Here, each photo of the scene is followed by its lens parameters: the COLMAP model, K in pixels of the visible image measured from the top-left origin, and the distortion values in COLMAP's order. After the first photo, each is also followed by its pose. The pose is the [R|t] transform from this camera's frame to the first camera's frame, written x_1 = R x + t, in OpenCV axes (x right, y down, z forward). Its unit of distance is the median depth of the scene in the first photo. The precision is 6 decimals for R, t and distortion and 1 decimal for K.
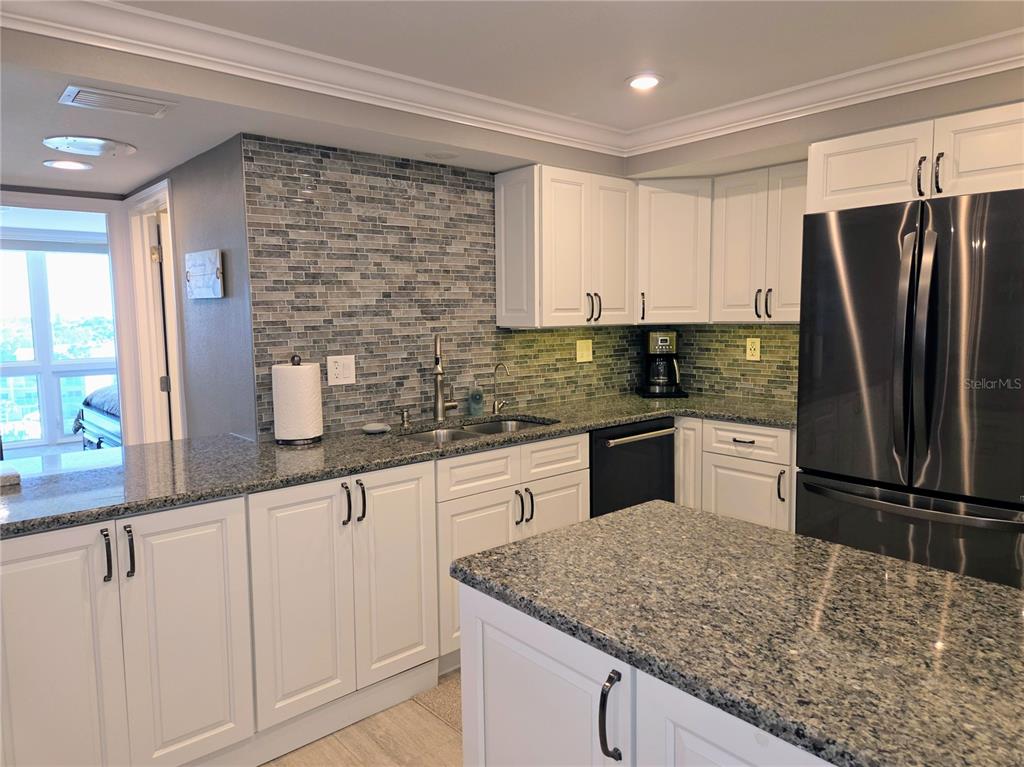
lens RADIAL K [[689.3, 0, 515.6], [0, 689.3, 380.2], [0, 0, 1]] dist [0.074133, -0.057415]
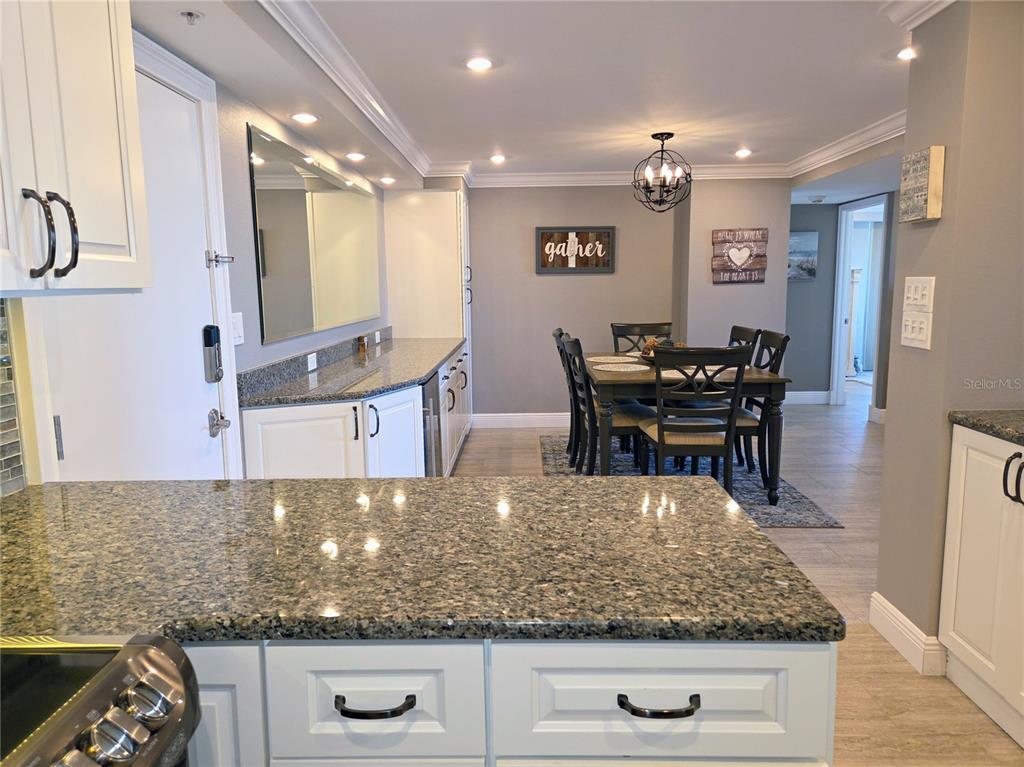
lens RADIAL K [[689.3, 0, 512.2], [0, 689.3, 376.7], [0, 0, 1]] dist [0.074133, -0.057415]
pose [[-0.669380, 0.121218, -0.732964, 0.418920], [-0.054214, 0.975998, 0.210922, -0.050671], [0.740939, 0.180924, -0.646742, 0.667430]]
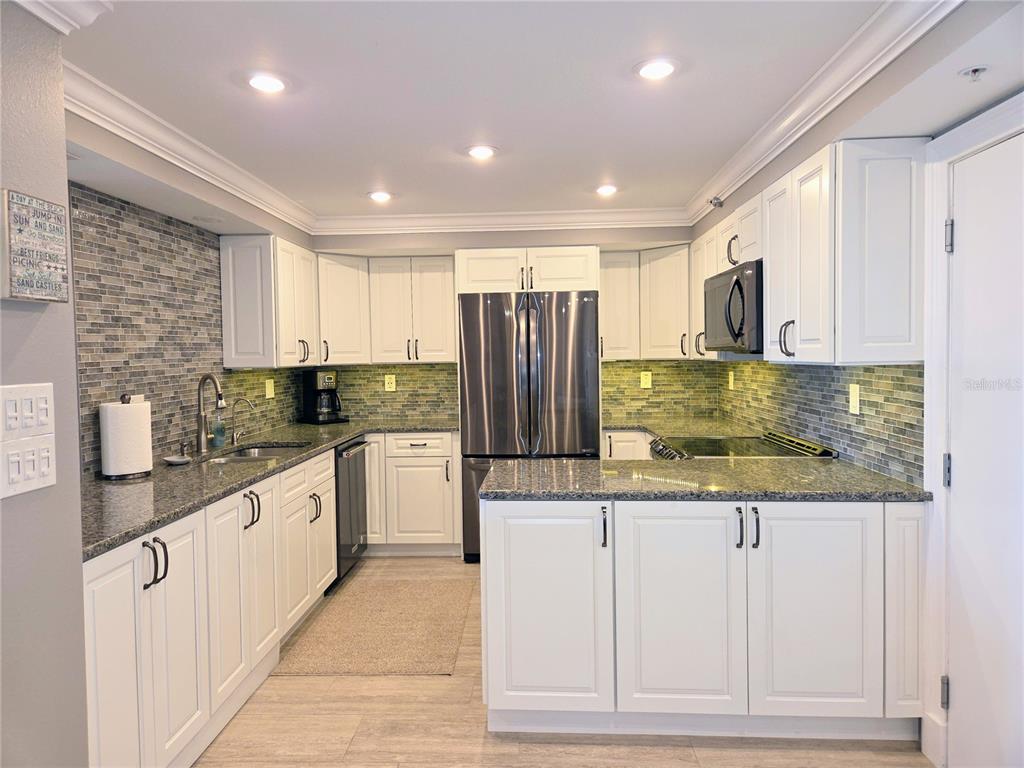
lens RADIAL K [[689.3, 0, 504.7], [0, 689.3, 377.9], [0, 0, 1]] dist [0.074133, -0.057415]
pose [[0.694635, -0.024347, 0.718950, -0.593703], [0.080120, 0.995827, -0.043688, 0.028121], [-0.714887, 0.087950, 0.693687, -0.130853]]
